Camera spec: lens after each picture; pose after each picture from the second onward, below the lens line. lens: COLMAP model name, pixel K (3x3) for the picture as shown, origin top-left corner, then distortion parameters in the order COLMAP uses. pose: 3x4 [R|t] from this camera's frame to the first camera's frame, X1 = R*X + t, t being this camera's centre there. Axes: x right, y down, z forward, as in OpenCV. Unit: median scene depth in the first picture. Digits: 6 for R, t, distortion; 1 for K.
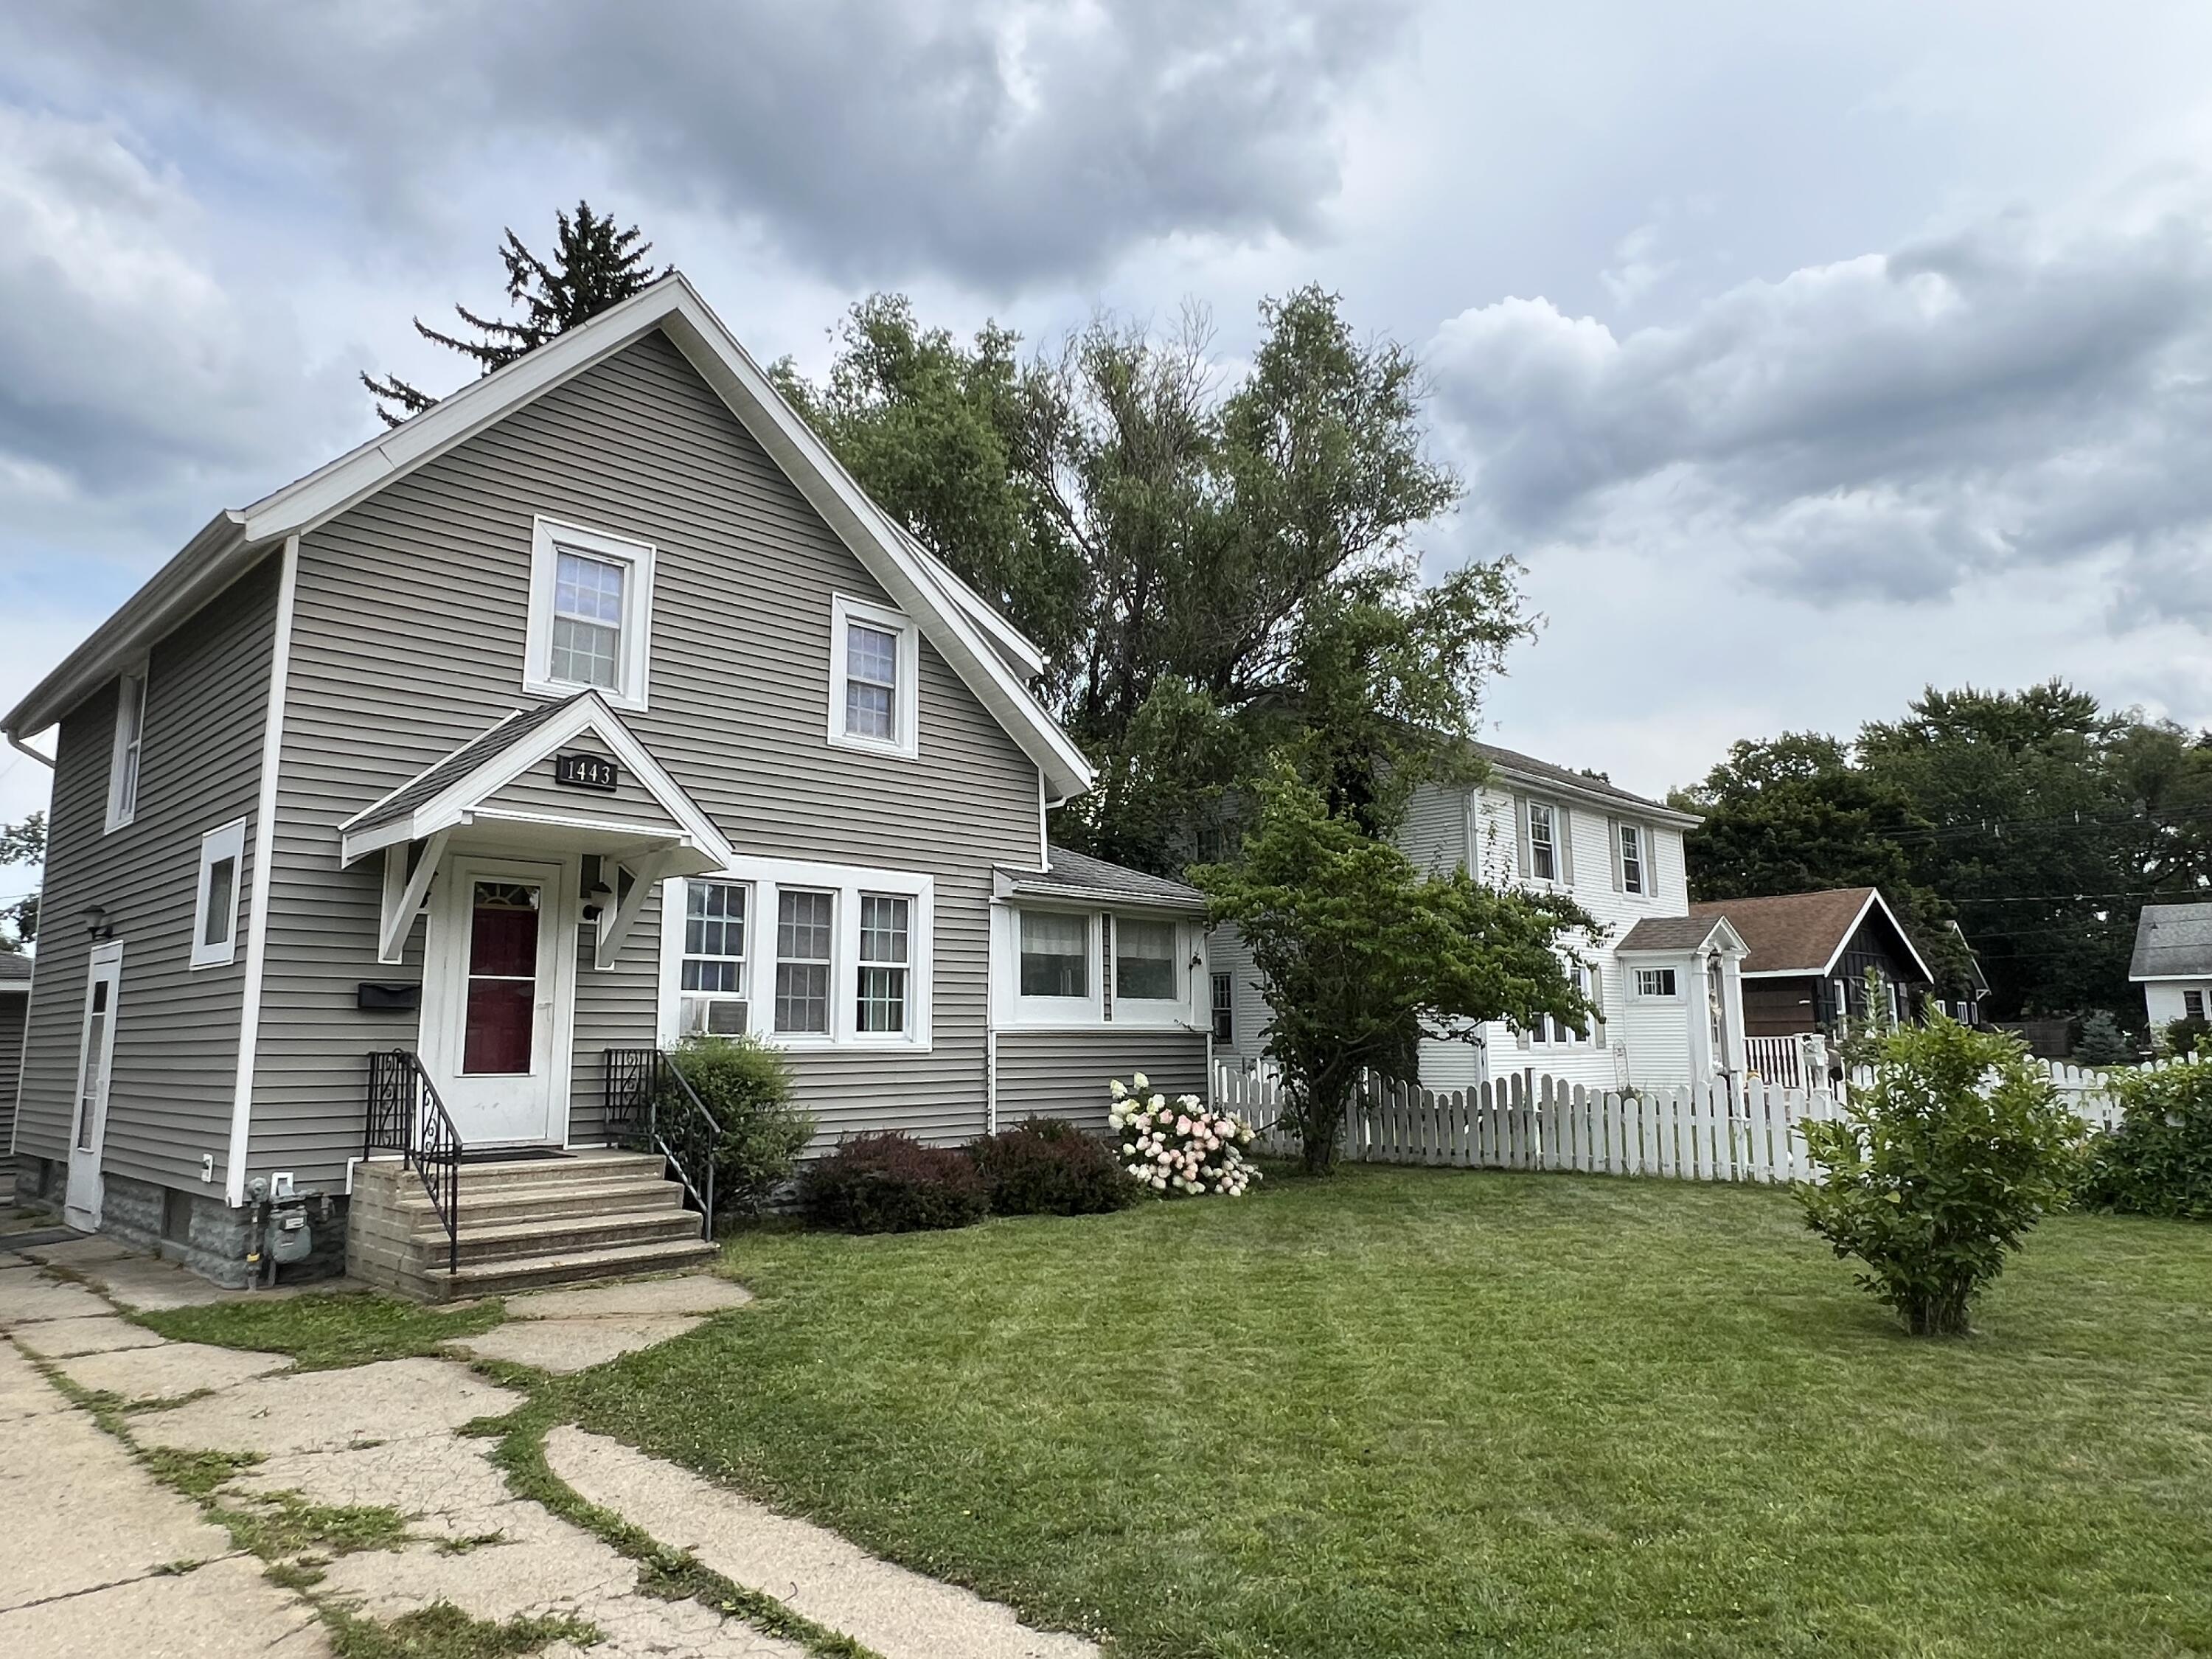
lens RADIAL K [[1423.0, 0, 1102.0], [0, 1423.0, 823.4], [0, 0, 1]] dist [-0.011204, -0.000272]
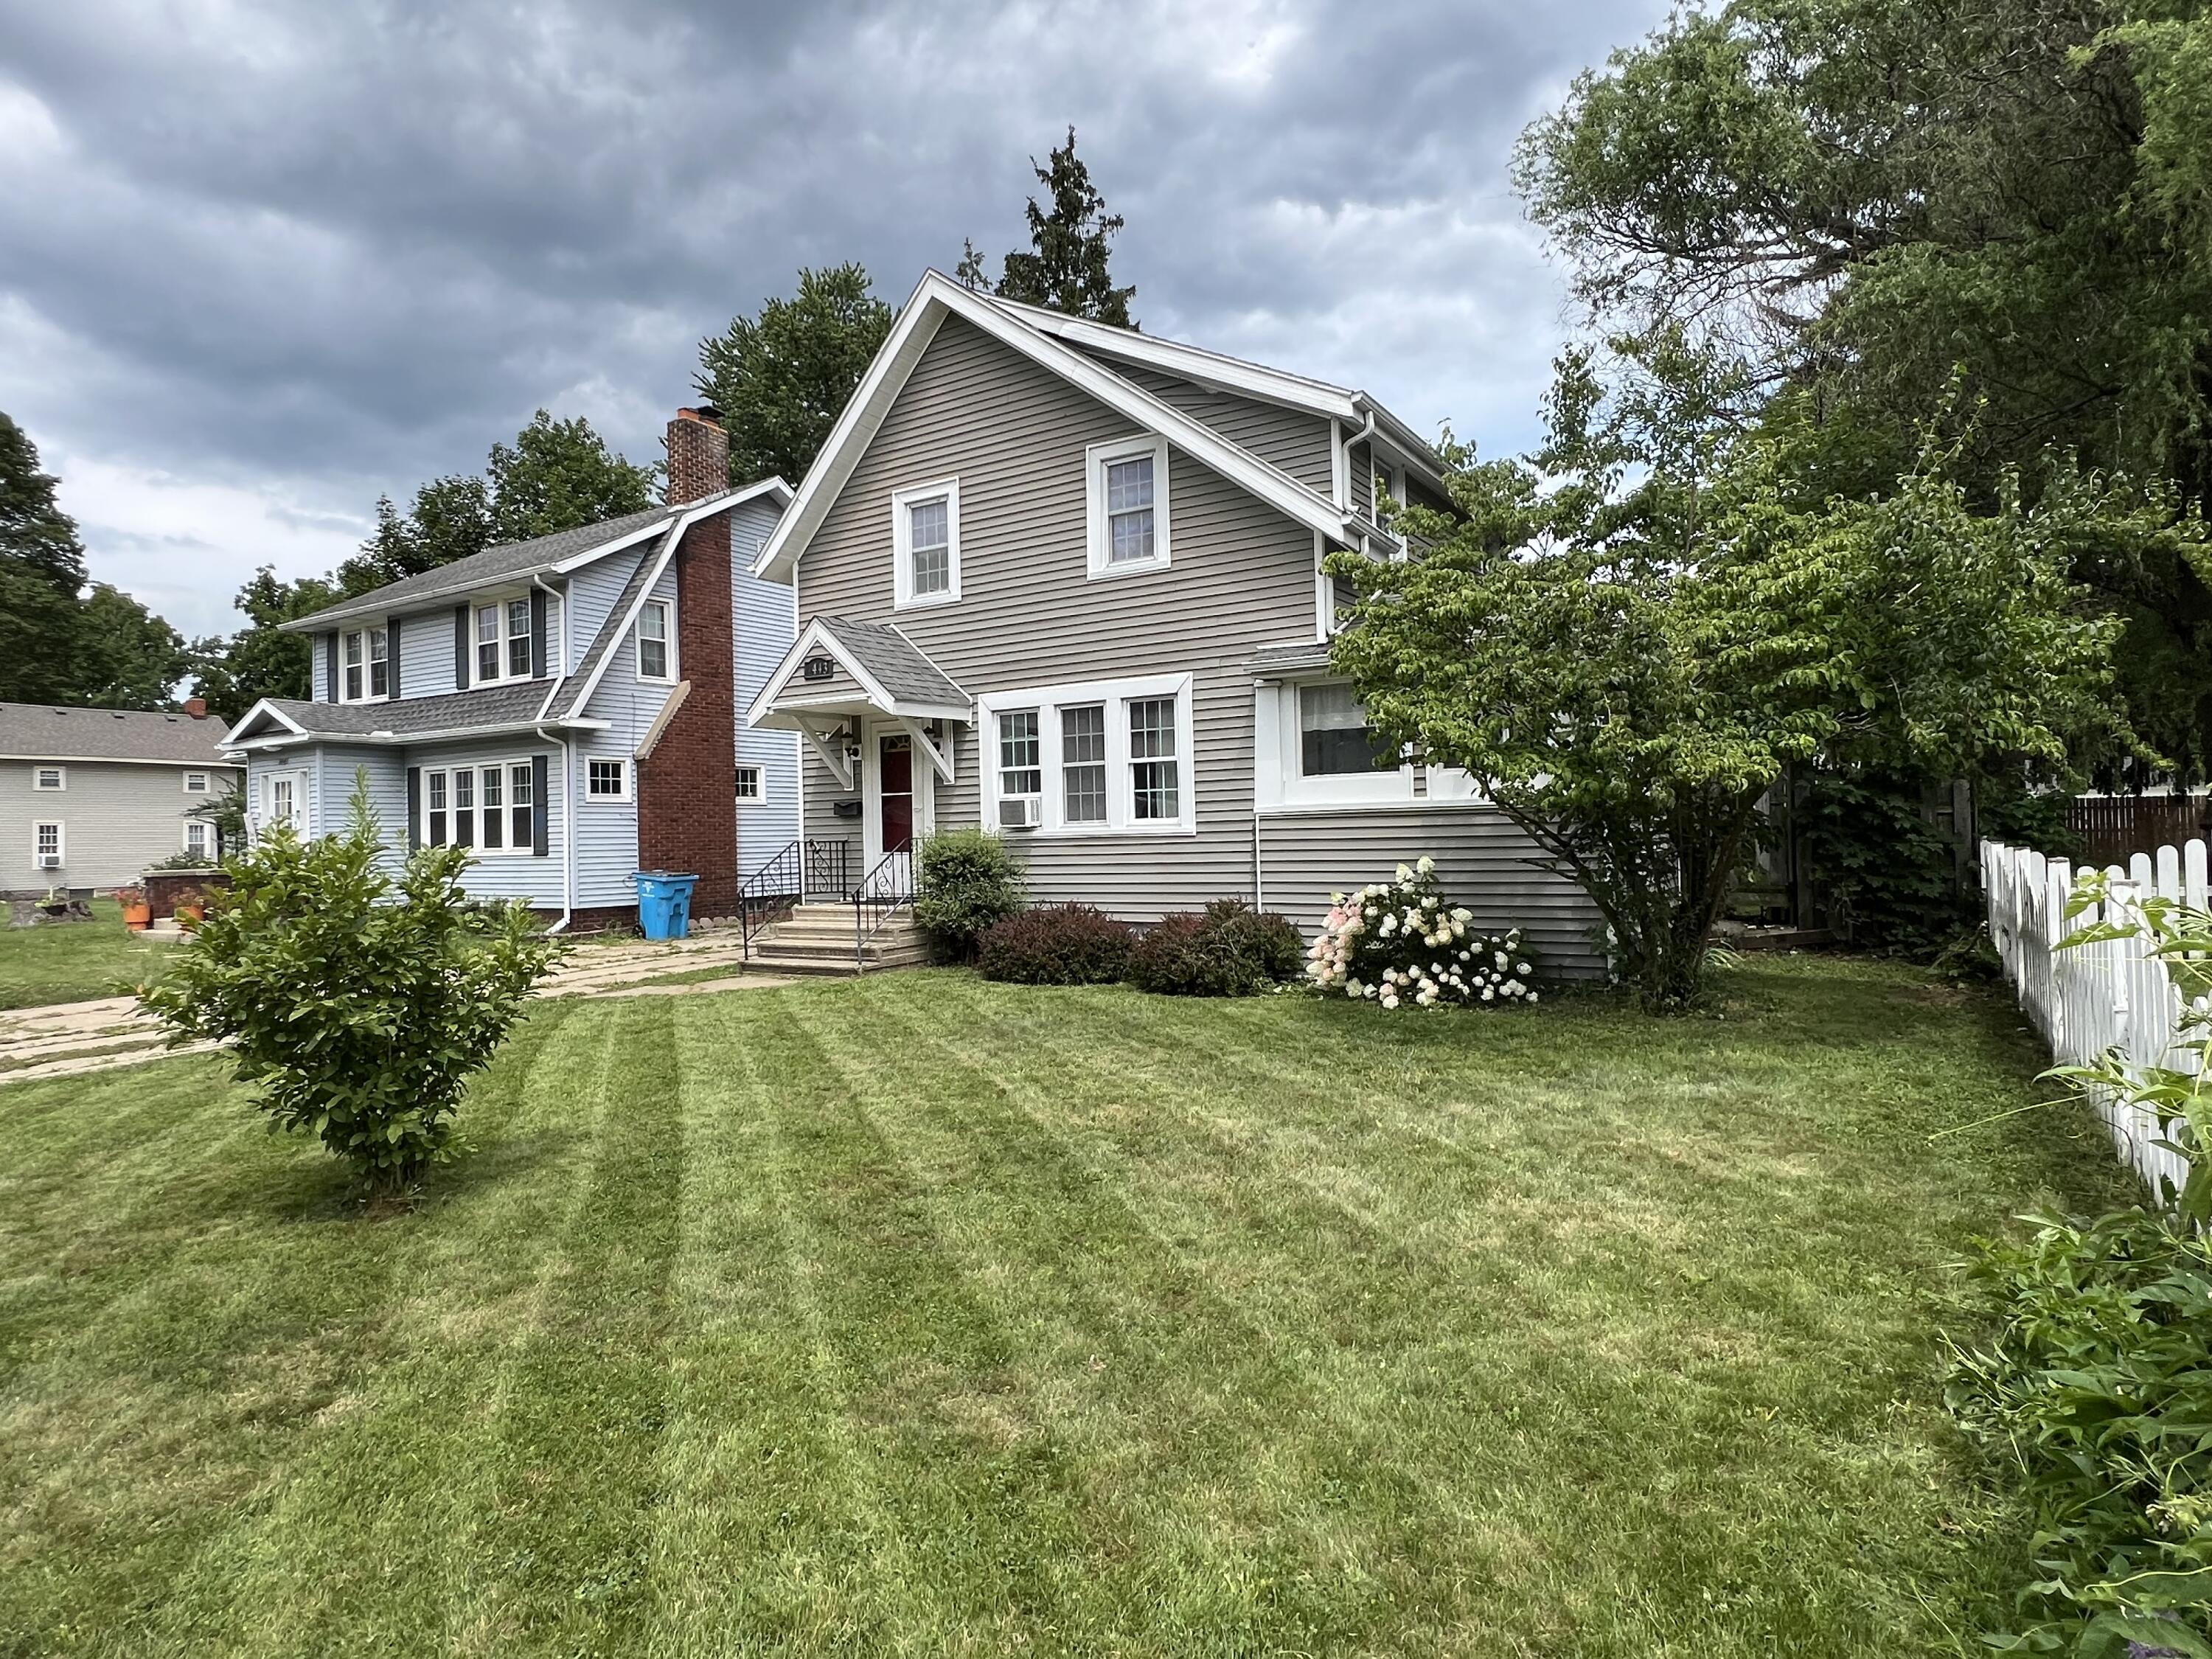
lens RADIAL K [[1218.5, 0, 1096.3], [0, 1218.5, 832.1], [0, 0, 1]] dist [0.005447, -0.000294]
pose [[0.200312, 0.000777, -0.979732, 0.800624], [0.174956, 0.983898, 0.036551, 0.114203], [0.963984, -0.178732, 0.196951, 0.763557]]
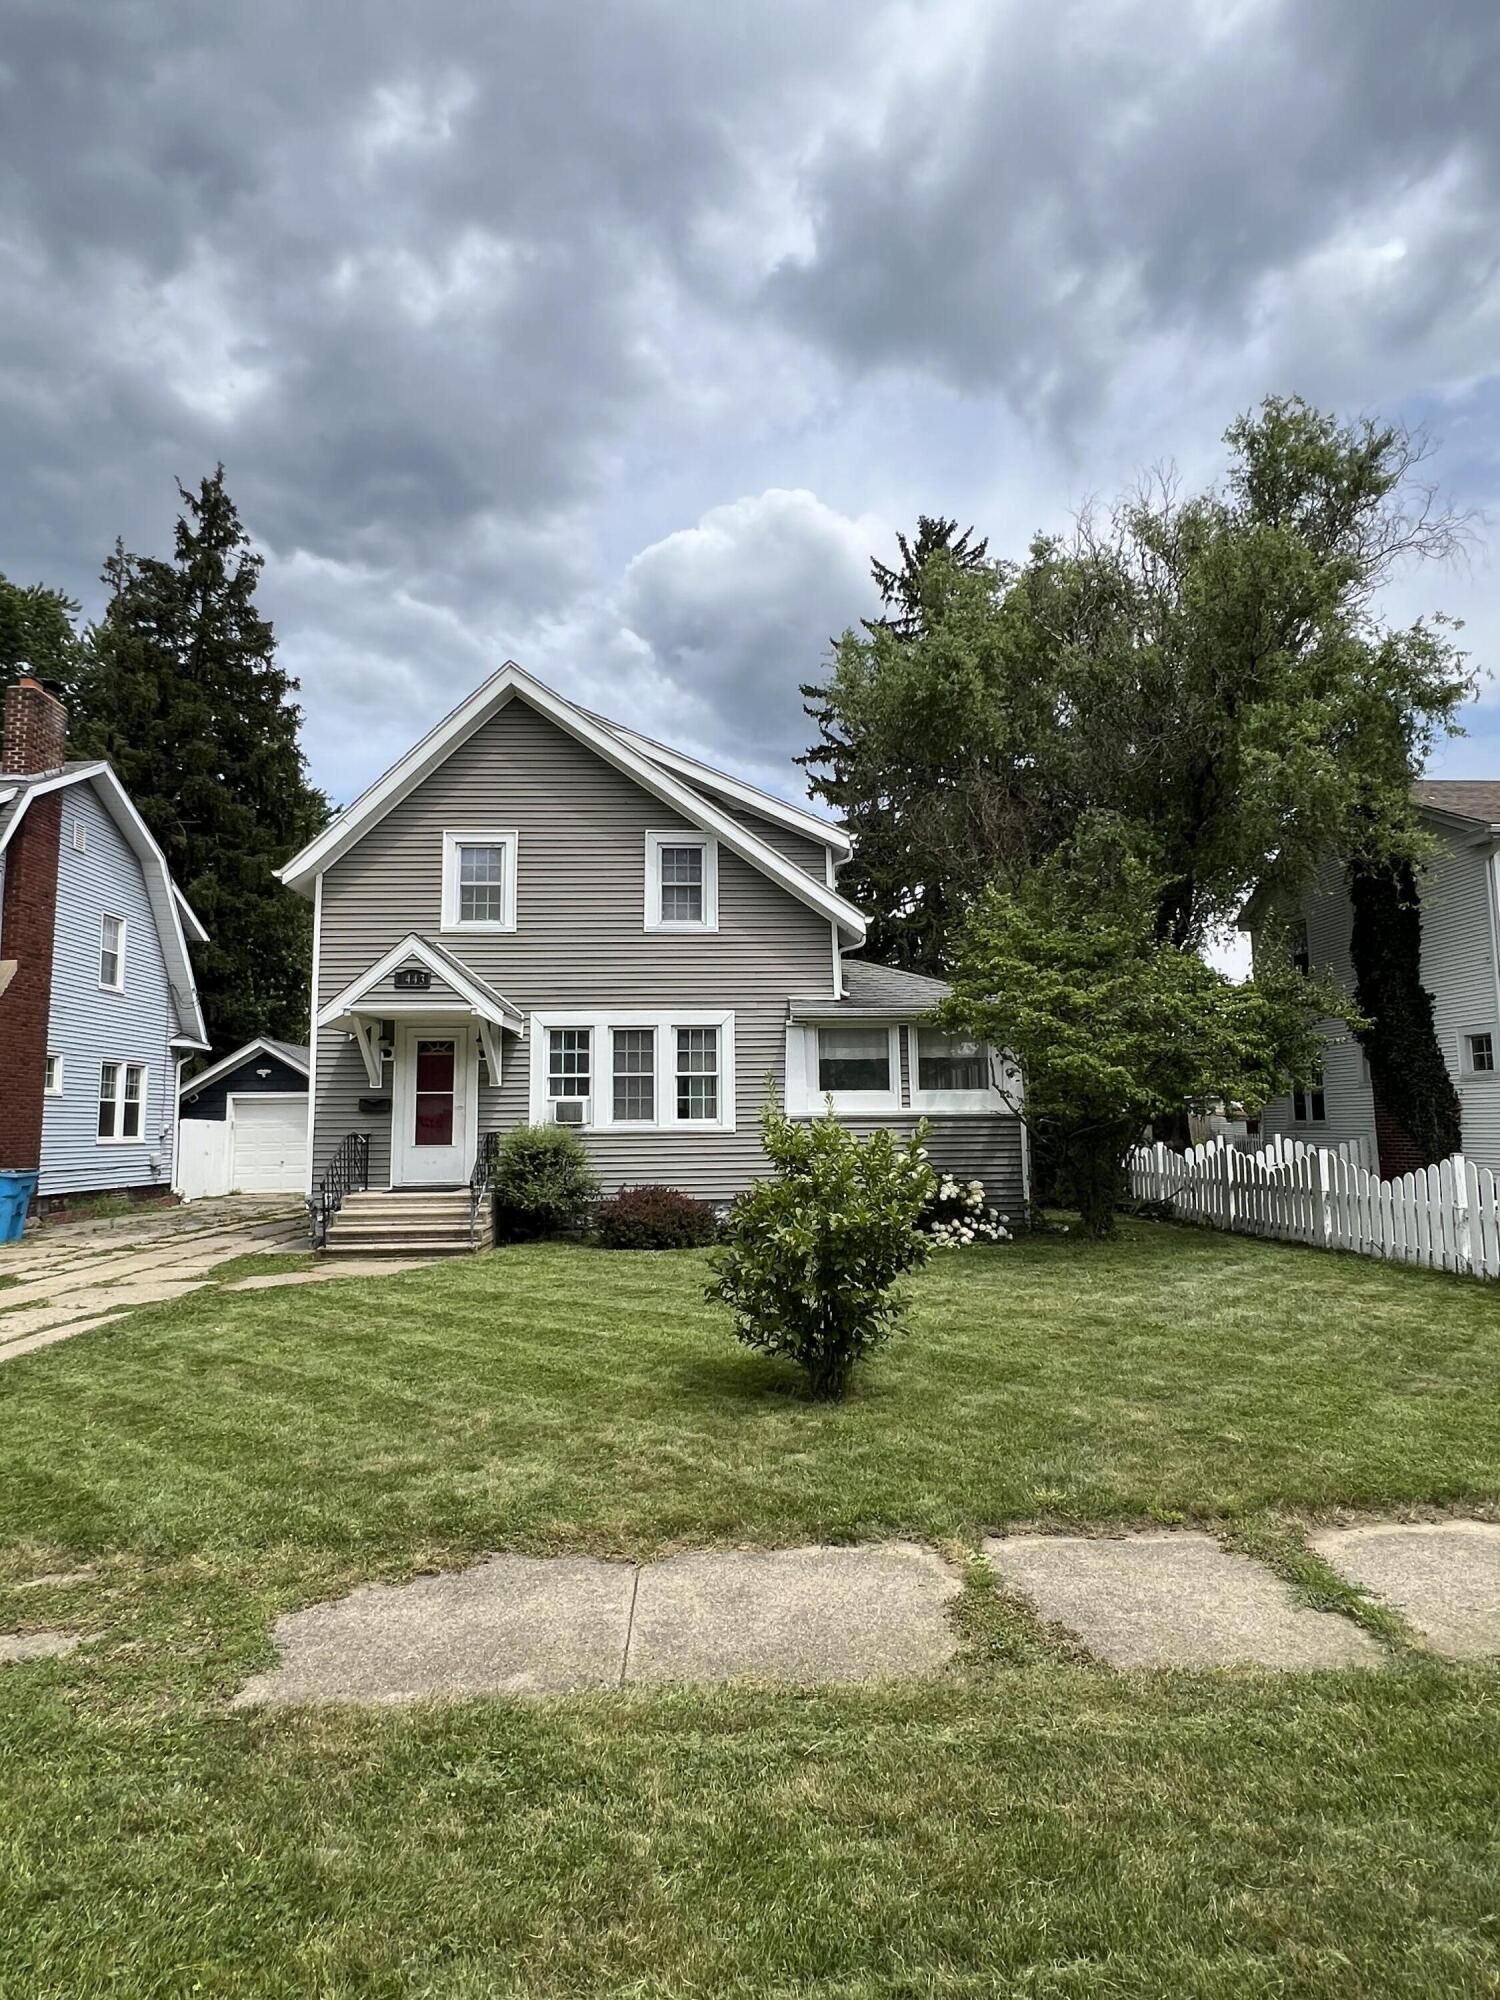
lens RADIAL K [[1103.7, 0, 754.0], [0, 1103.7, 1001.9], [0, 0, 1]] dist [-0.005849, -0.001703]
pose [[0.728666, -0.077524, -0.680467, 0.689030], [0.111467, 0.993749, 0.006146, 0.024435], [0.675737, -0.080328, 0.732753, 0.203663]]
